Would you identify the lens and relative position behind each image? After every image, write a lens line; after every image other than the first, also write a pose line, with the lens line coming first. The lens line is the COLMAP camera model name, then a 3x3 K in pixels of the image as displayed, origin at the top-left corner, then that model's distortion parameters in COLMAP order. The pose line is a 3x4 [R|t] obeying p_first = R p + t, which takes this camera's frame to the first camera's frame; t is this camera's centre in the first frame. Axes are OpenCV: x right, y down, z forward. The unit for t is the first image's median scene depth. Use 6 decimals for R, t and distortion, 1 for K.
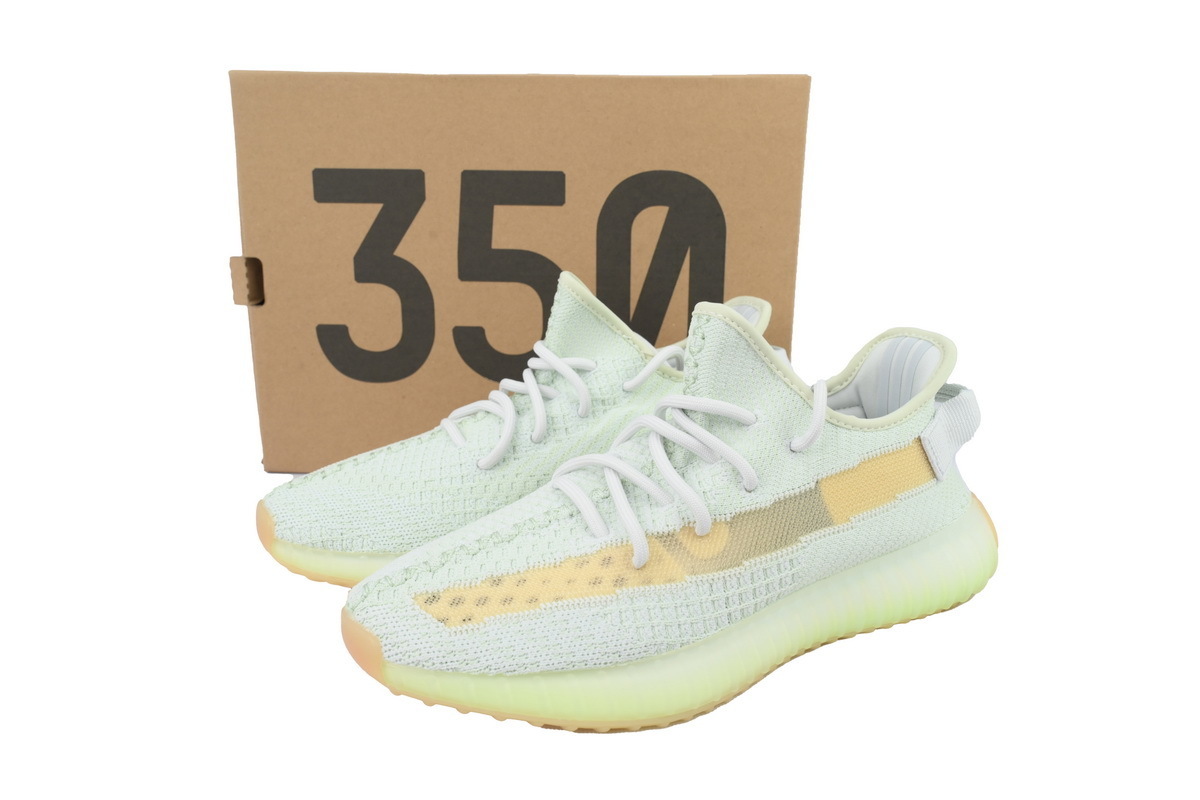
lens RADIAL K [[968.3, 0, 600.0], [0, 968.3, 400.0], [0, 0, 1]] dist [0.033818, 0.000089]
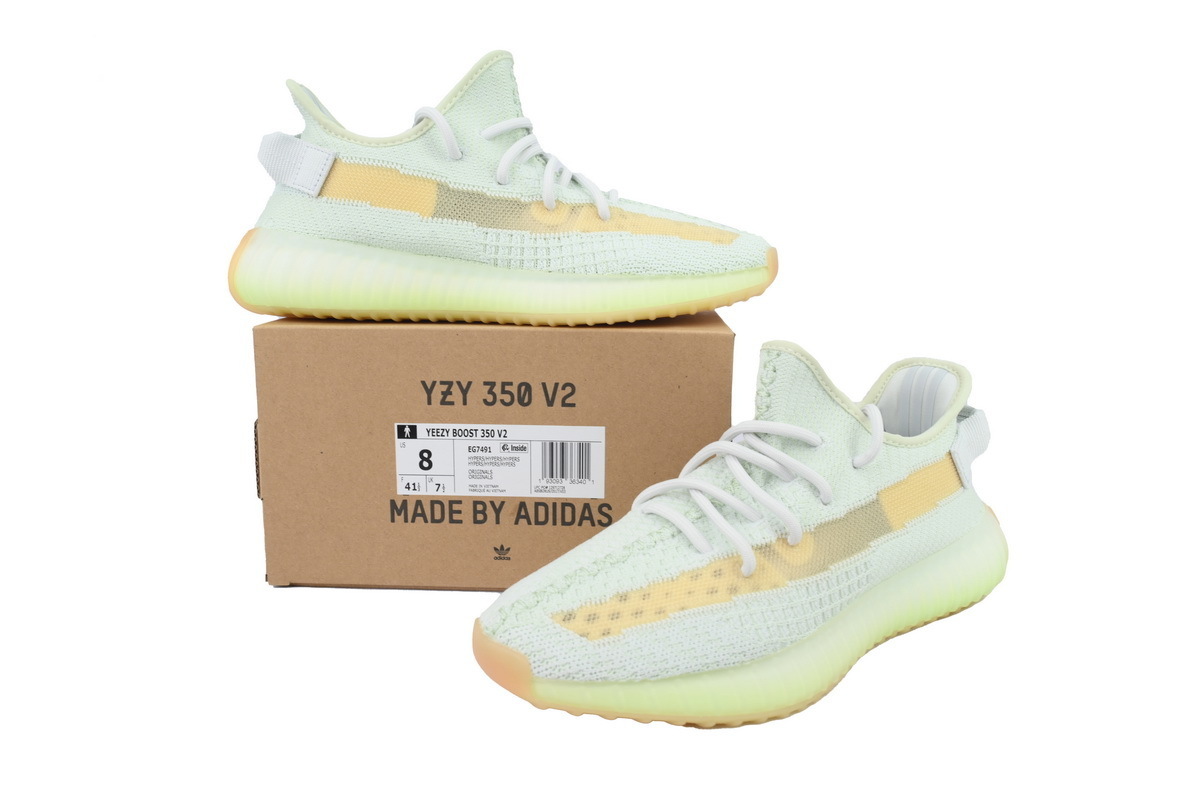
lens RADIAL K [[968.3, 0, 600.0], [0, 968.3, 400.0], [0, 0, 1]] dist [0.033818, 0.000089]
pose [[0.987761, -0.038479, 0.151151, -0.284866], [0.046462, 0.997686, -0.049642, 0.017727], [-0.148891, 0.056057, 0.987263, -0.087139]]
